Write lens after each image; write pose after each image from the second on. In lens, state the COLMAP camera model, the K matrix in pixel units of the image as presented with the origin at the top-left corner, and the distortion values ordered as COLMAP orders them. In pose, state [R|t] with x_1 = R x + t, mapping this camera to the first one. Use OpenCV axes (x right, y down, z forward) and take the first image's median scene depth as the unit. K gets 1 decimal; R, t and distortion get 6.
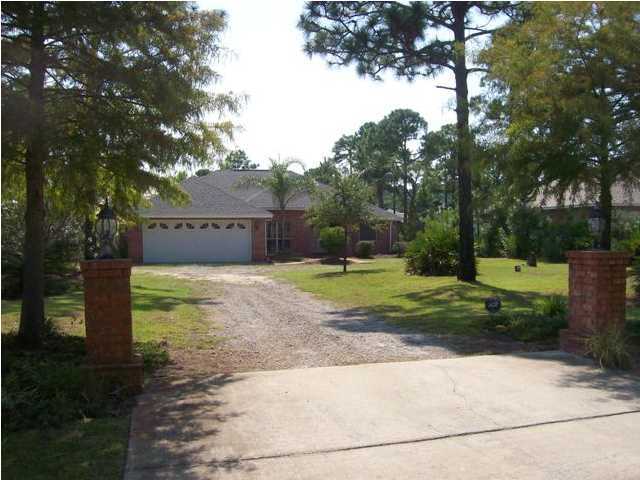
lens RADIAL K [[677.5, 0, 319.9], [0, 677.5, 239.8], [0, 0, 1]] dist [-0.149559, 0.000000]
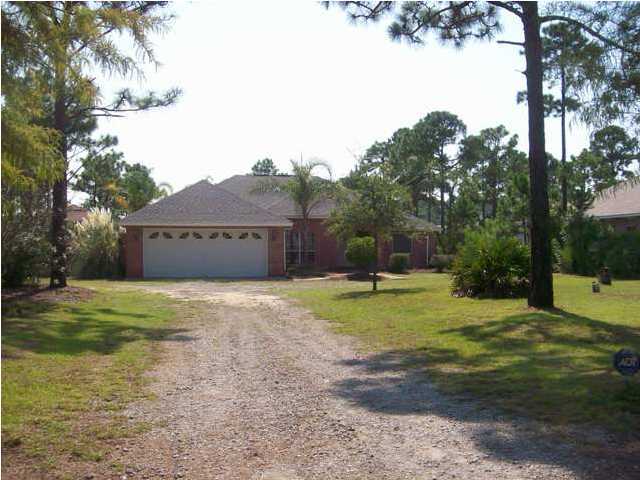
lens RADIAL K [[677.5, 0, 320.0], [0, 677.5, 242.1], [0, 0, 1]] dist [-0.149559, 0.000000]
pose [[0.998808, 0.002292, -0.048751, 0.010046], [-0.003103, 0.999858, -0.016557, 0.002224], [0.048706, 0.016688, 0.998674, 0.174610]]
